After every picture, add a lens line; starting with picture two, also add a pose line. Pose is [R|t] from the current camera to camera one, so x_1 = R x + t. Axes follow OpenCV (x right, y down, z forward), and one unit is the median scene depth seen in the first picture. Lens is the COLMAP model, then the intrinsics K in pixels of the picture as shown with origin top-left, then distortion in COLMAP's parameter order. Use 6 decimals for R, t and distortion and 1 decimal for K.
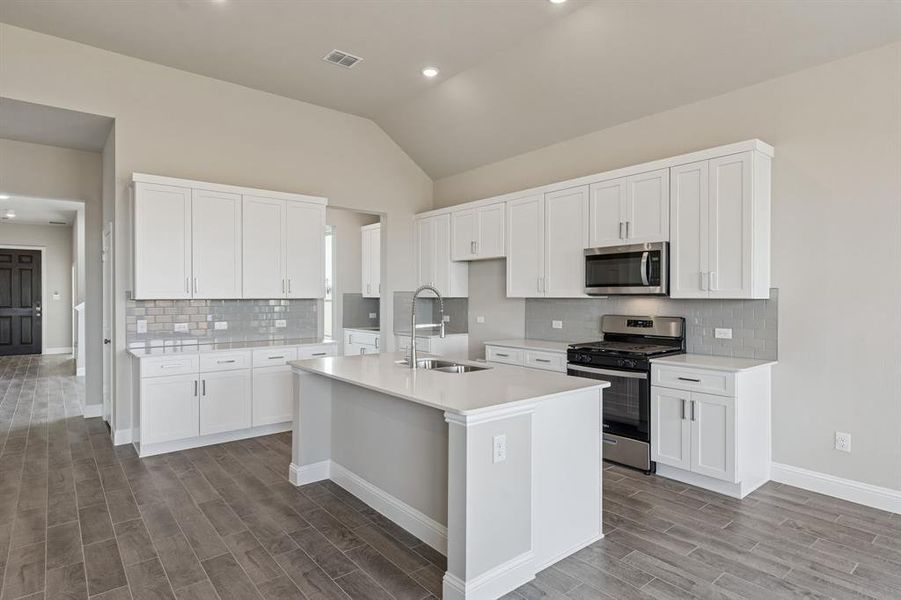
lens RADIAL K [[488.9, 0, 451.9], [0, 488.9, 296.4], [0, 0, 1]] dist [-0.000134, 0.003403]
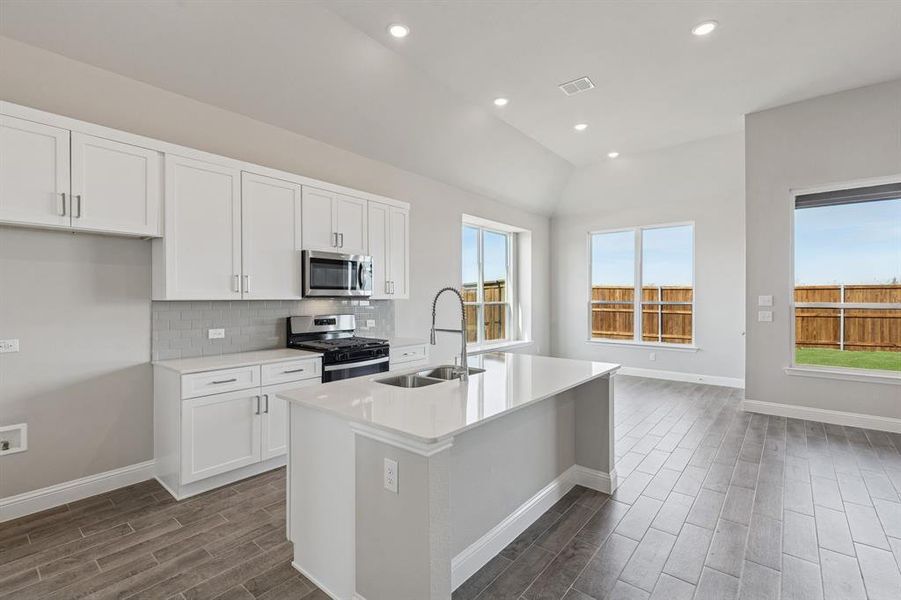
lens RADIAL K [[409.1, 0, 452.2], [0, 409.1, 297.0], [0, 0, 1]] dist [0.011099, -0.001513]
pose [[-0.198155, 0.001170, 0.980170, -0.596362], [0.001310, 0.999999, -0.000929, -0.001053], [-0.980170, 0.001100, -0.198156, 0.872506]]
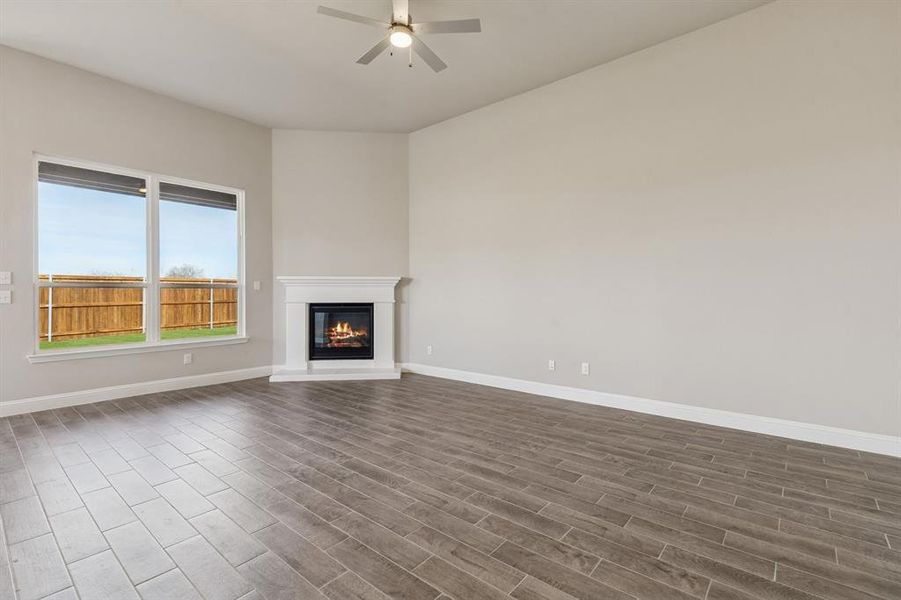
lens RADIAL K [[409.1, 0, 450.5], [0, 409.1, 292.1], [0, 0, 1]] dist [0.011099, -0.001513]
pose [[-0.982591, 0.002211, -0.185767, -0.478318], [0.002722, 0.999993, -0.002497, 0.044184], [0.185760, -0.002959, -0.982591, 0.899683]]
